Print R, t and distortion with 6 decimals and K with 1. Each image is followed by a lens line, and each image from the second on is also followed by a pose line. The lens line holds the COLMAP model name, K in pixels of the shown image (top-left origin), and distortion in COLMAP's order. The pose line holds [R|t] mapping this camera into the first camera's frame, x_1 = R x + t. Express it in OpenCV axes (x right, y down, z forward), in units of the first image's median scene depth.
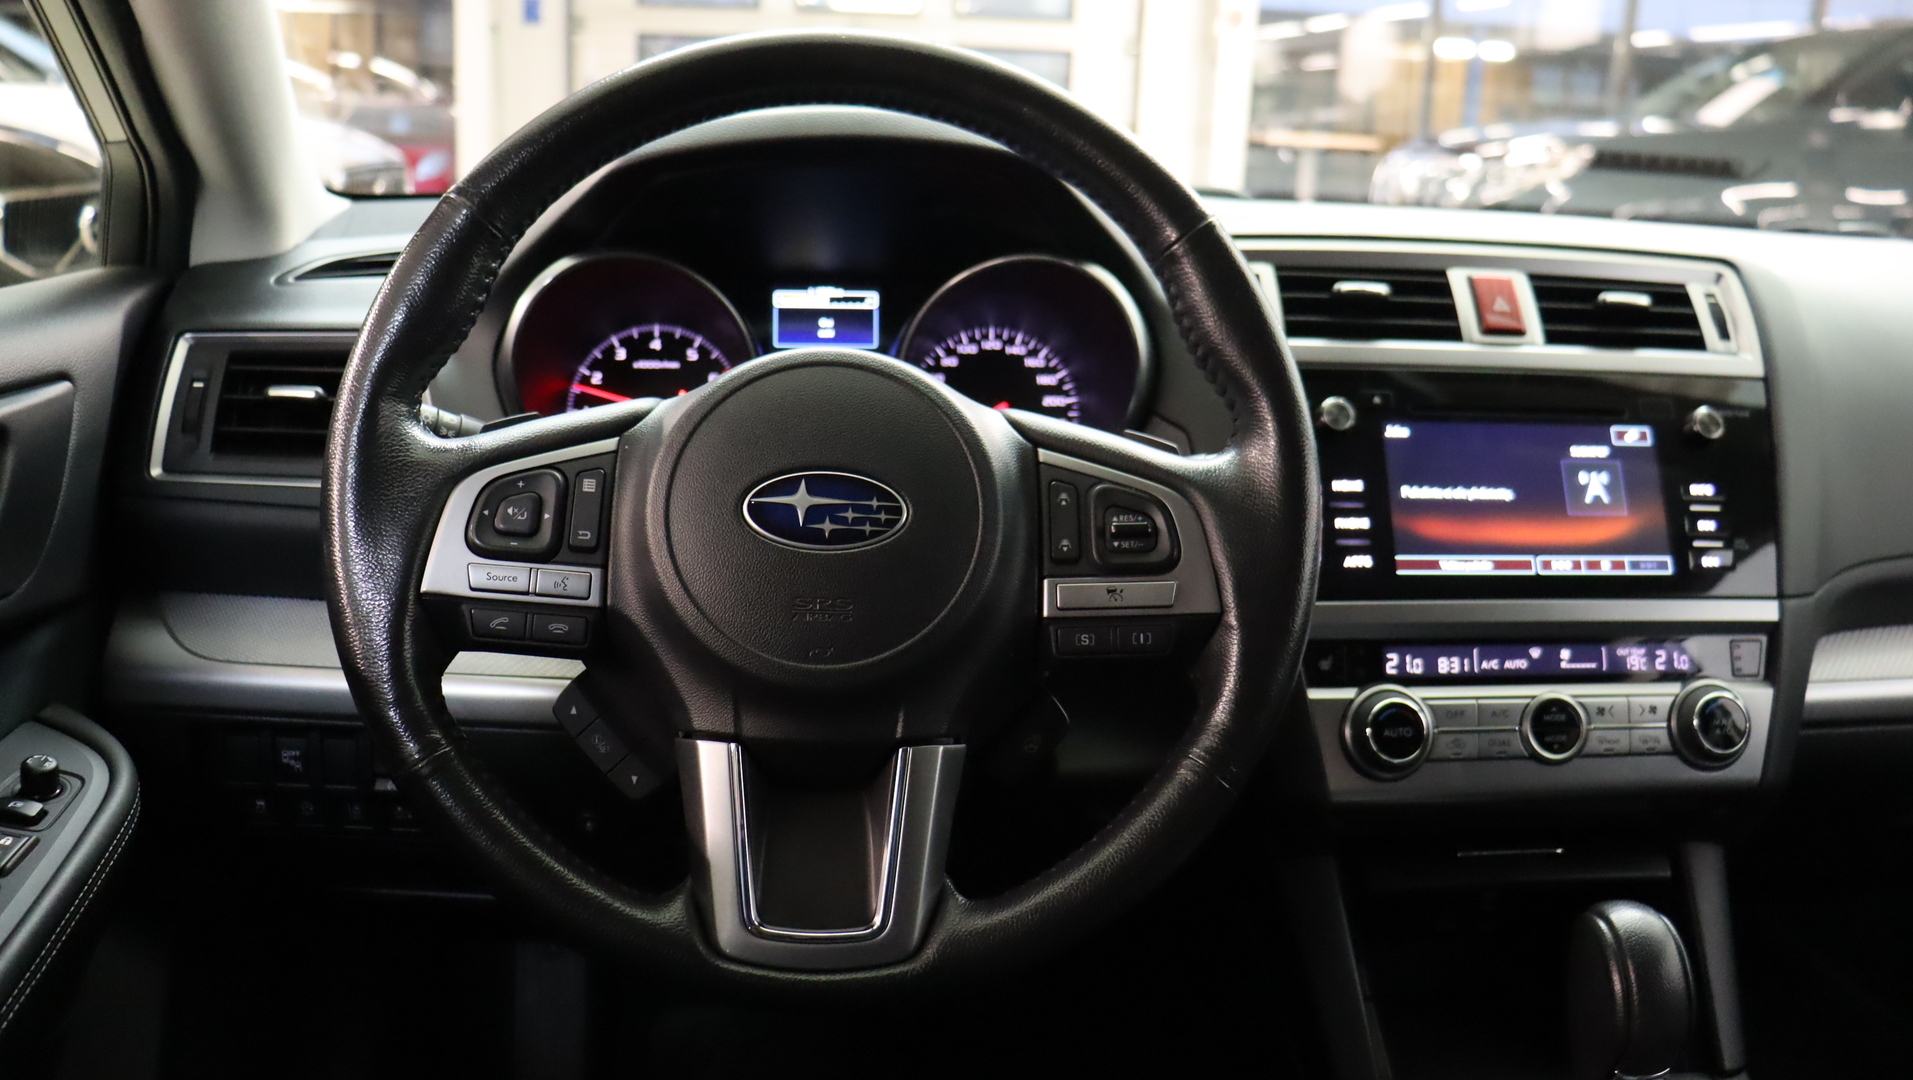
lens RADIAL K [[1561.8, 0, 972.6], [0, 1561.8, 505.7], [0, 0, 1]] dist [-0.188365, 0.188290]
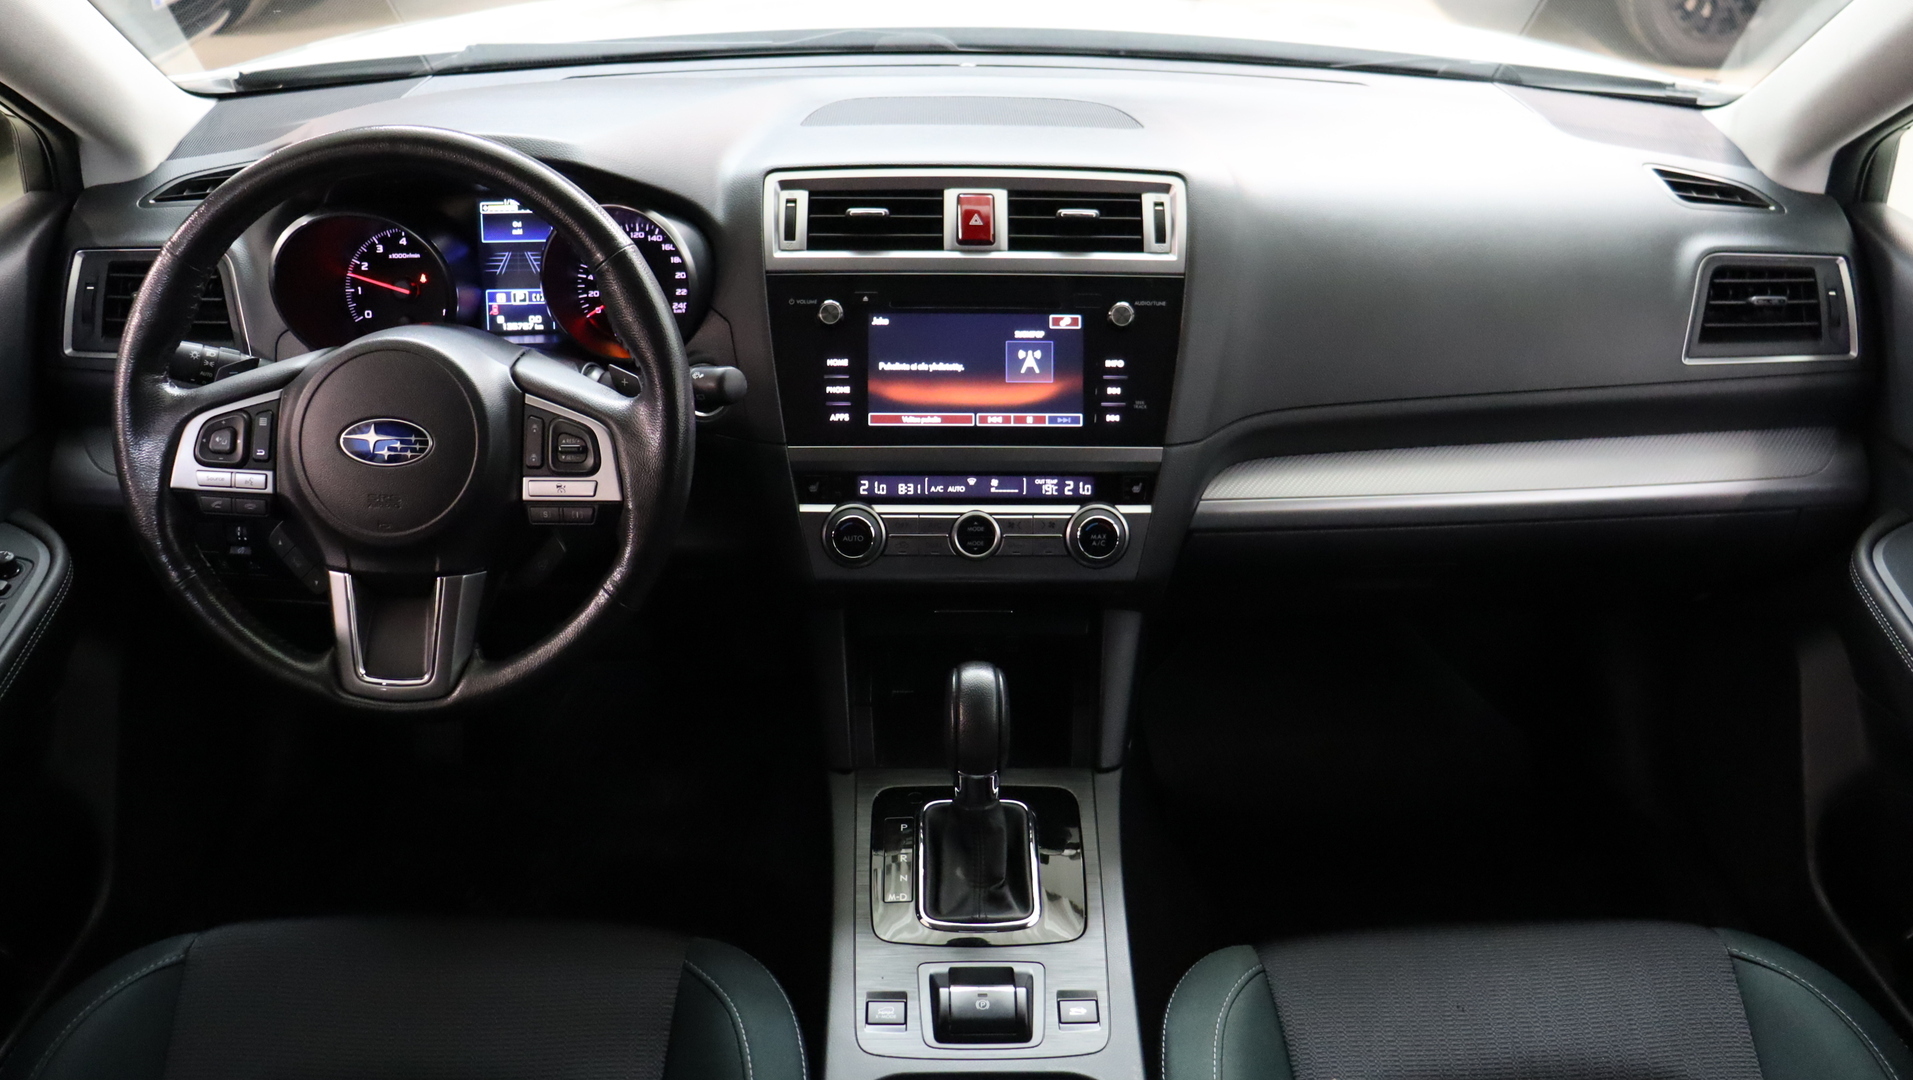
lens RADIAL K [[1561.8, 0, 972.6], [0, 1561.8, 505.7], [0, 0, 1]] dist [-0.188365, 0.188290]
pose [[0.995674, 0.022756, -0.090091, 0.504376], [0.001977, 0.964142, 0.265380, -0.269241], [0.092899, -0.264410, 0.959926, -0.404756]]
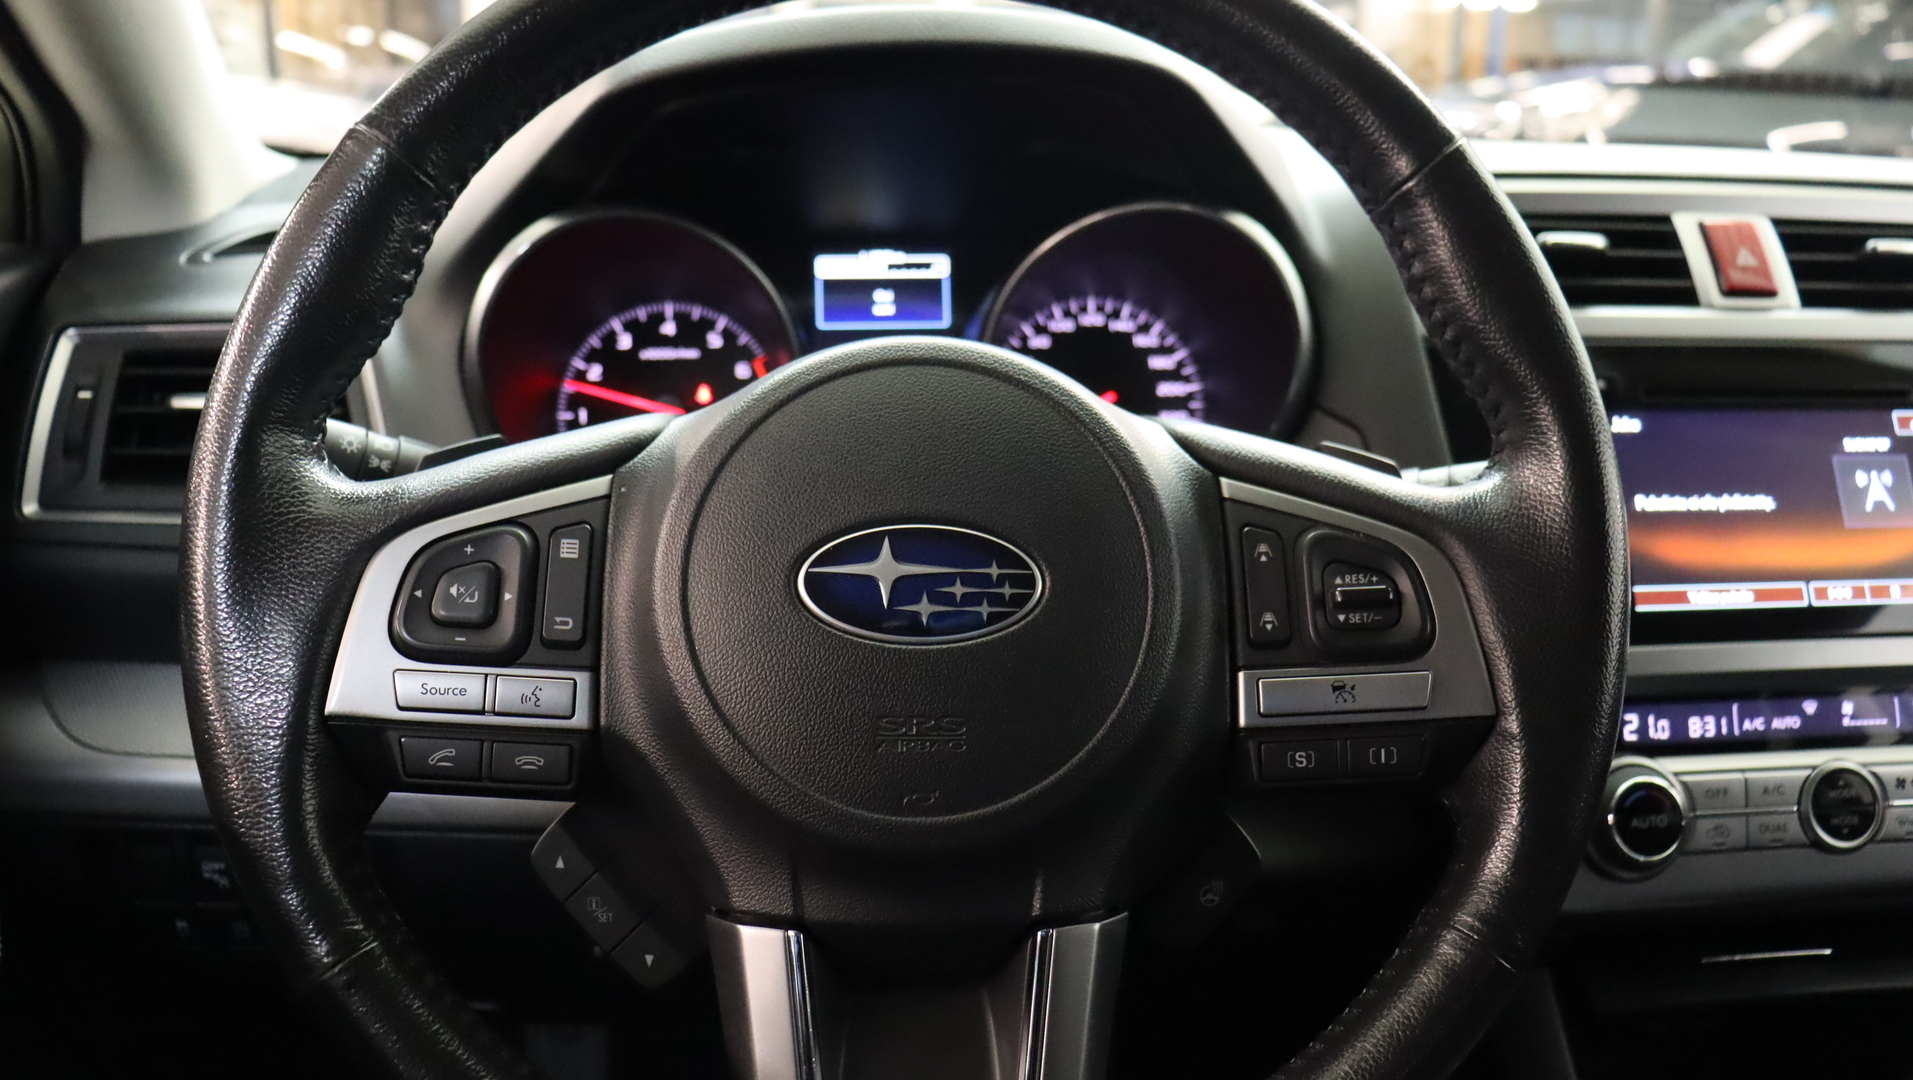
lens RADIAL K [[1542.3, 0, 966.1], [0, 1542.3, 502.5], [0, 0, 1]] dist [-0.183308, 0.159487]
pose [[0.999654, -0.019292, -0.017883, -0.045304], [0.019701, 0.999541, 0.023010, -0.033717], [0.017431, -0.023355, 0.999575, 0.246442]]
